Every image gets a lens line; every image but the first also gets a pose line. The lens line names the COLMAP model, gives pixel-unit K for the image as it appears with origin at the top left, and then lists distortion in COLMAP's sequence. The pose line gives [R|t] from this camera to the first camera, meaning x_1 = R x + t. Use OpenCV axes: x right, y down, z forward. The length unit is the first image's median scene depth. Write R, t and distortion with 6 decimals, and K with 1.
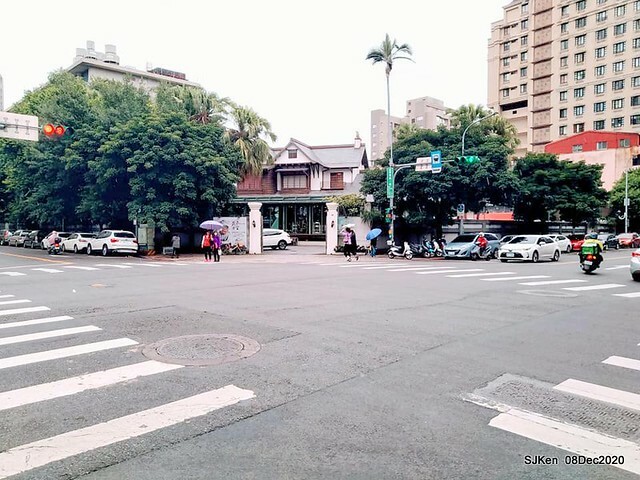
lens RADIAL K [[527.4, 0, 309.5], [0, 527.4, 238.2], [0, 0, 1]] dist [-0.007295, 0.002995]
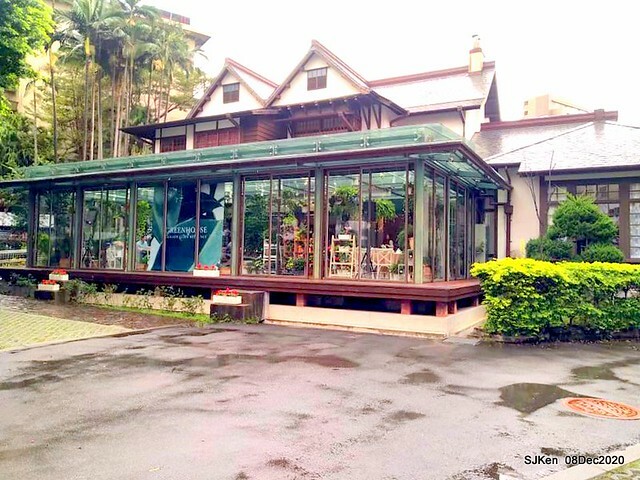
lens RADIAL K [[527.4, 0, 309.5], [0, 527.4, 238.2], [0, 0, 1]] dist [-0.007295, 0.002995]
pose [[0.985793, 0.007552, -0.167797, 0.020006], [-0.018713, 0.997708, -0.065032, -0.005268], [0.166922, 0.067248, 0.983674, 0.371054]]
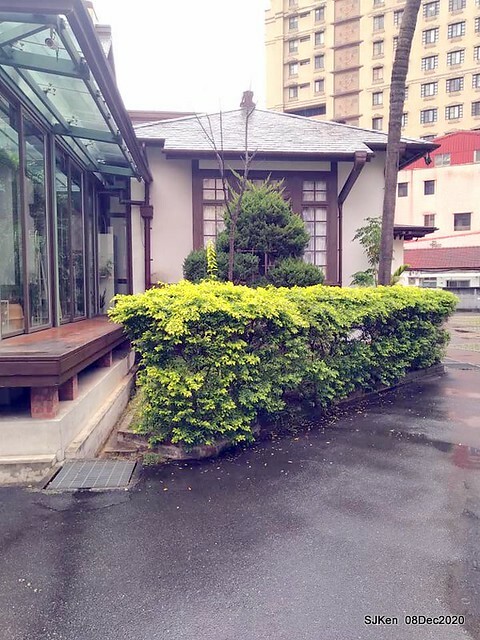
lens RADIAL K [[527.4, 0, 240.0], [0, 527.4, 320.0], [0, 0, 1]] dist [-0.007295, 0.002995]
pose [[0.913422, -0.033263, 0.405652, 0.025987], [0.021022, 0.999180, 0.034596, -0.006773], [-0.406470, -0.023073, 0.913373, 0.434710]]
